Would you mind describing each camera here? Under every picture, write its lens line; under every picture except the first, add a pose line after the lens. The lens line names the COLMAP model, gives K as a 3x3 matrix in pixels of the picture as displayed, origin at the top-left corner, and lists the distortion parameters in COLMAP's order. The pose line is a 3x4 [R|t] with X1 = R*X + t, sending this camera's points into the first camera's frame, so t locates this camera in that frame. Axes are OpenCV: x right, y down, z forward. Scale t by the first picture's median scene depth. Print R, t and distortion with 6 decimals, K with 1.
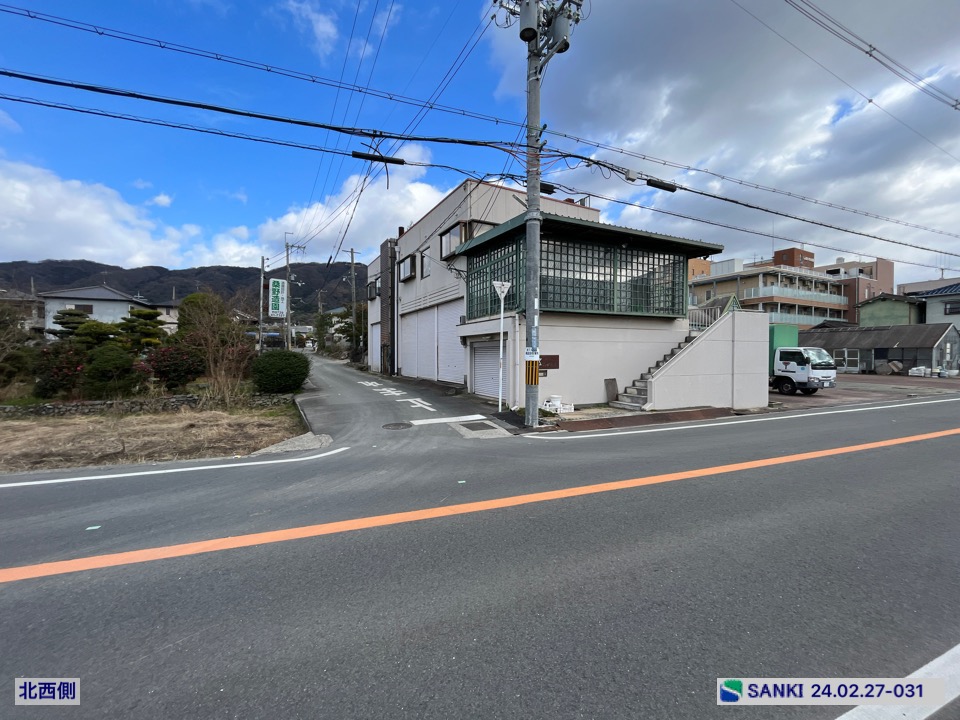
lens RADIAL K [[388.0, 0, 476.7], [0, 388.0, 360.9], [0, 0, 1]] dist [-0.002724, -0.000474]
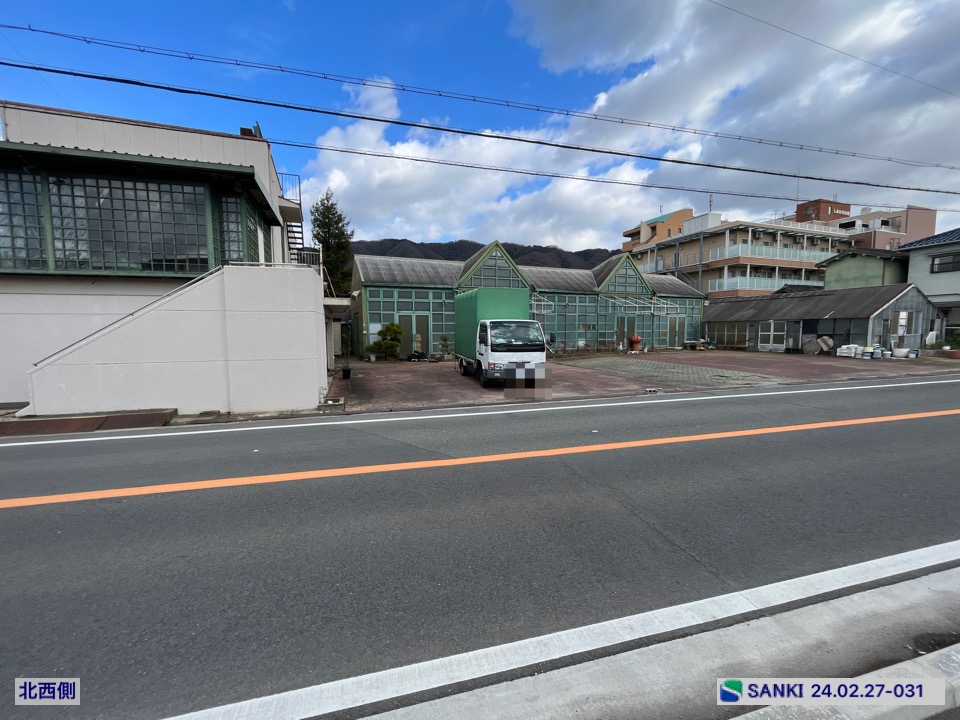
lens RADIAL K [[388.0, 0, 476.7], [0, 388.0, 360.9], [0, 0, 1]] dist [-0.002724, -0.000474]
pose [[0.992456, 0.003434, -0.122551, 0.956978], [0.004398, 0.997967, 0.063580, -0.005556], [0.122520, -0.063640, 0.990424, 0.322499]]
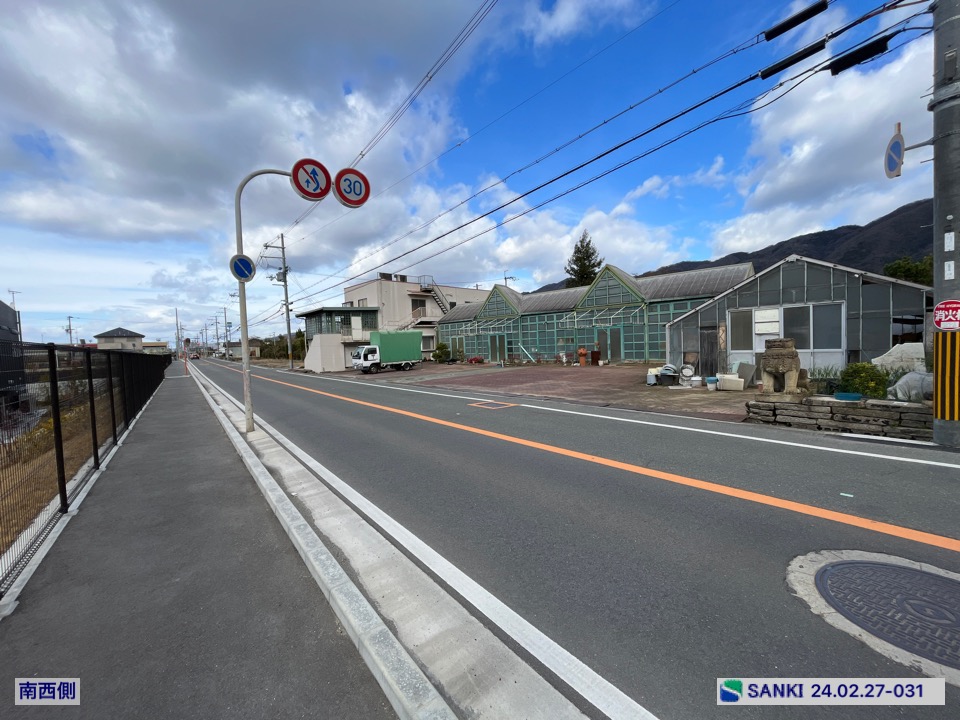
lens RADIAL K [[387.9, 0, 476.8], [0, 387.9, 359.9], [0, 0, 1]] dist [-0.003435, -0.000075]
pose [[0.268872, 0.029054, -0.962738, 2.872377], [0.022453, 0.999084, 0.036422, -0.026743], [0.962914, -0.031409, 0.267974, 1.109261]]
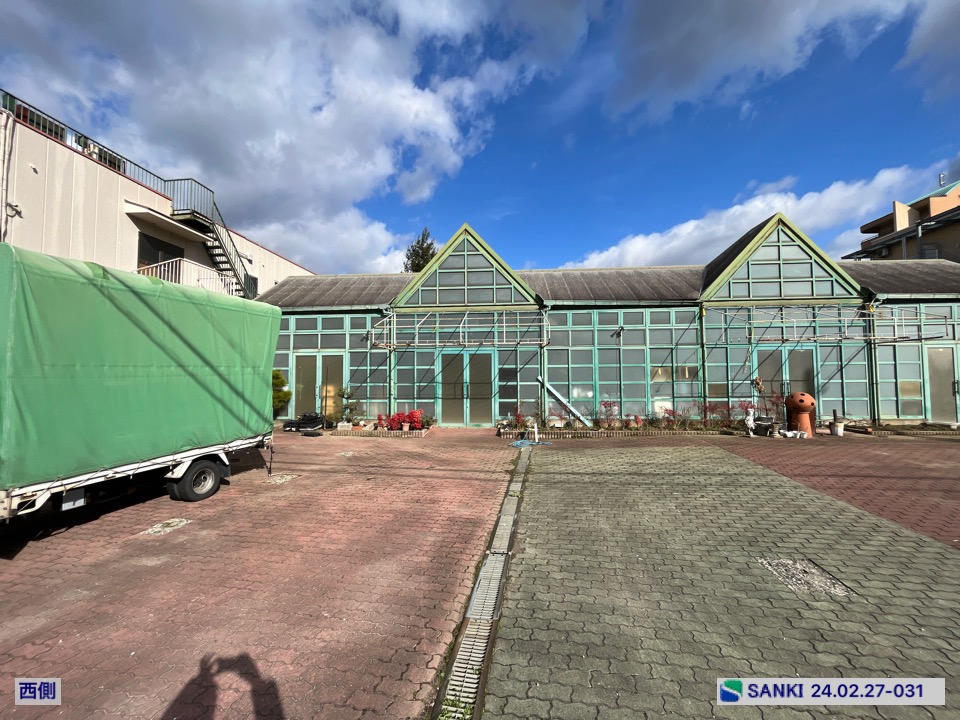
lens RADIAL K [[388.0, 0, 476.7], [0, 388.0, 360.9], [0, 0, 1]] dist [-0.002724, -0.000474]
pose [[0.824110, -0.029927, -0.565639, 1.330837], [-0.003348, 0.998328, -0.057698, -0.019634], [0.566420, 0.049443, 0.822632, 1.132005]]
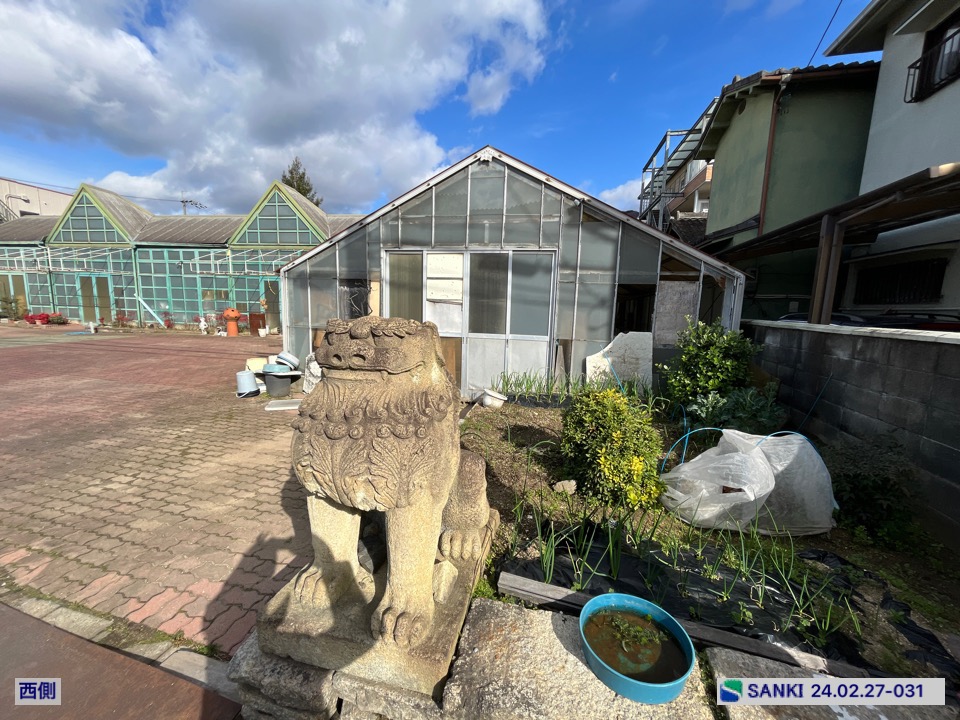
lens RADIAL K [[388.0, 0, 476.7], [0, 388.0, 360.9], [0, 0, 1]] dist [-0.002724, -0.000474]
pose [[0.782309, 0.114620, -0.612254, 2.568706], [-0.041832, 0.990372, 0.131957, -0.030424], [0.621485, -0.077619, 0.779572, 1.570733]]
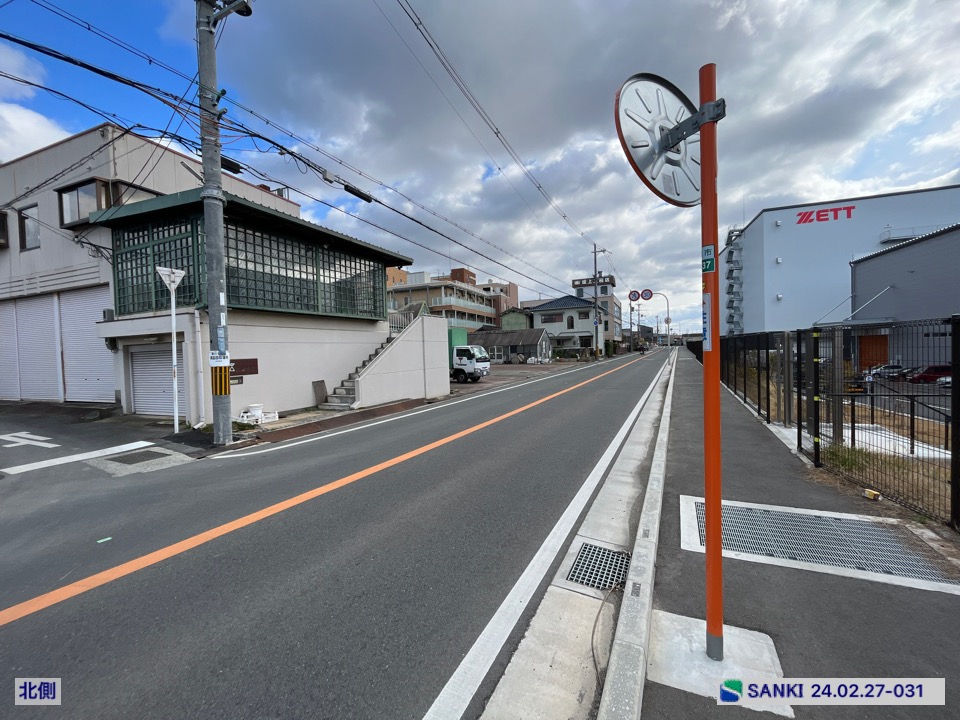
lens RADIAL K [[388.0, 0, 476.7], [0, 388.0, 360.9], [0, 0, 1]] dist [-0.002724, -0.000474]
pose [[0.757672, -0.040517, 0.651377, 0.010795], [0.042196, 0.999024, 0.013060, -0.000065], [-0.651270, 0.017590, 0.758642, 0.000027]]
